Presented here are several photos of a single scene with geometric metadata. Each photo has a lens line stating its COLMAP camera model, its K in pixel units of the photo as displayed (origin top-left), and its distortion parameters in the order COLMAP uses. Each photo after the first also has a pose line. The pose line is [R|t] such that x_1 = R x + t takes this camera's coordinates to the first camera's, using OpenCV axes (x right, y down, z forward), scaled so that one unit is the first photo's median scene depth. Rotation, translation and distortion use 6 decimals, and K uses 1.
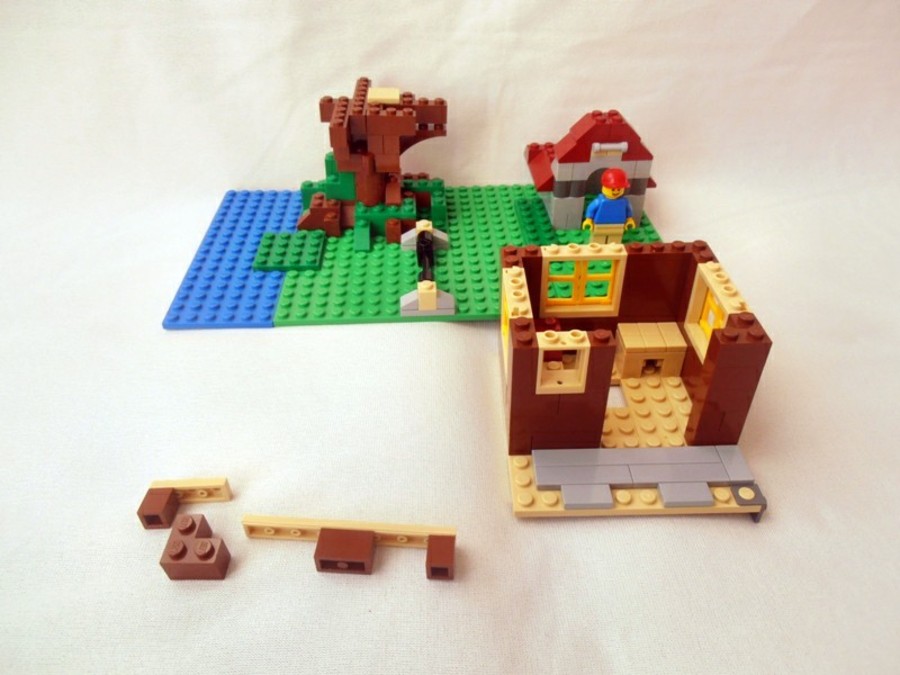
lens RADIAL K [[620.7, 0, 450.0], [0, 620.7, 337.5], [0, 0, 1]] dist [-0.028813, 0.000547]
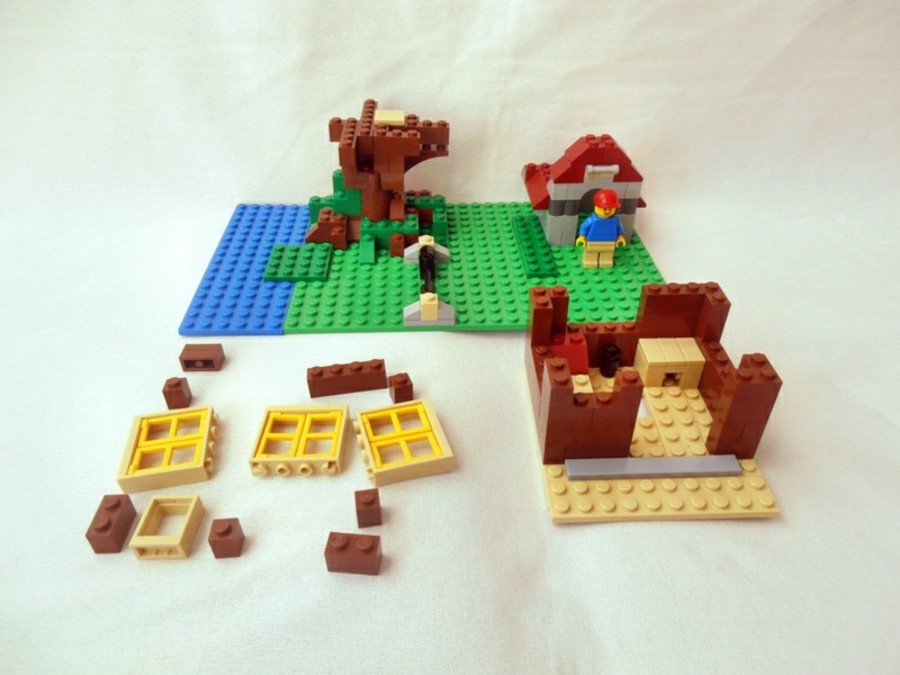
lens RADIAL K [[620.7, 0, 450.0], [0, 620.7, 337.5], [0, 0, 1]] dist [-0.028813, 0.000547]
pose [[0.999899, 0.012131, 0.007390, -0.007112], [-0.011997, 0.999768, -0.017897, 0.003174], [-0.007605, 0.017807, 0.999813, -0.053706]]
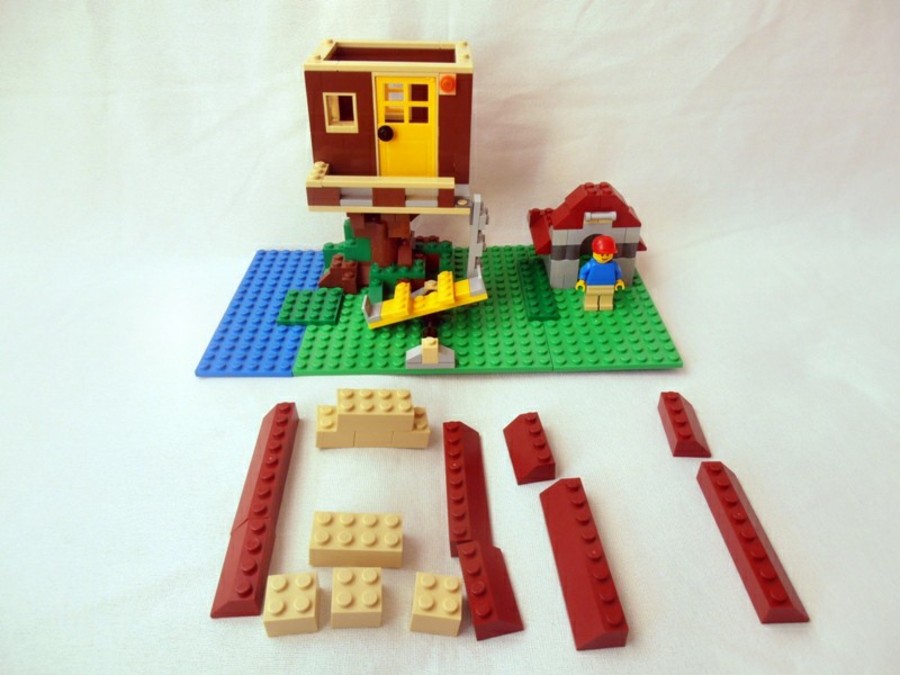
lens RADIAL K [[621.0, 0, 449.0], [0, 621.0, 335.2], [0, 0, 1]] dist [-0.021138, 0.000728]
pose [[0.998708, 0.011086, -0.049589, 0.044814], [-0.014507, 0.997500, -0.069157, -0.015549], [0.048699, 0.069787, 0.996373, -0.093414]]
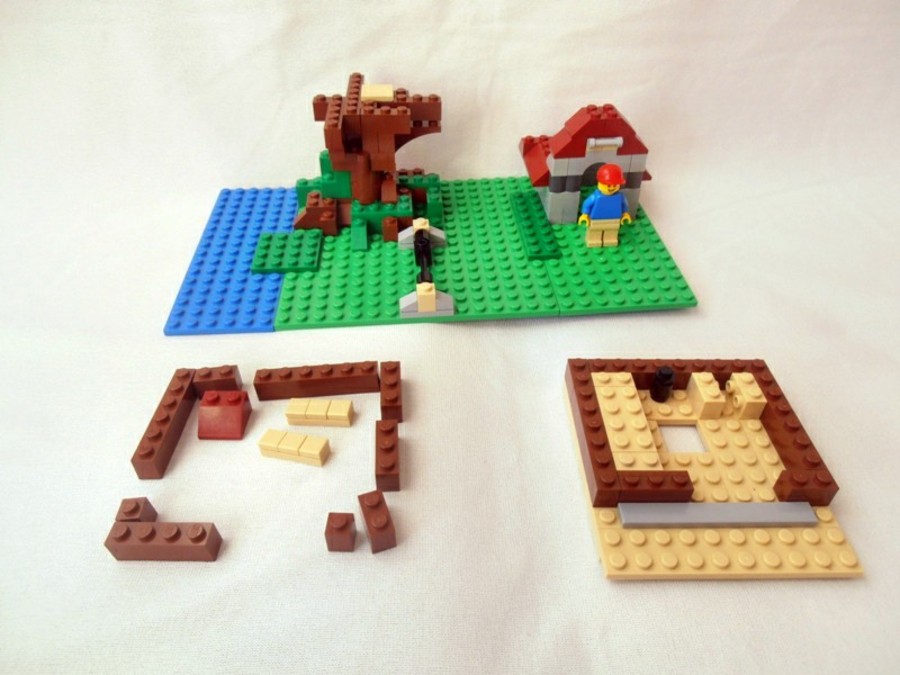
lens RADIAL K [[620.7, 0, 450.0], [0, 620.7, 337.5], [0, 0, 1]] dist [-0.028813, 0.000547]
pose [[0.999744, -0.020808, 0.008940, -0.007541], [0.020431, 0.998975, 0.040404, -0.036528], [-0.009772, -0.040211, 0.999143, -0.009014]]
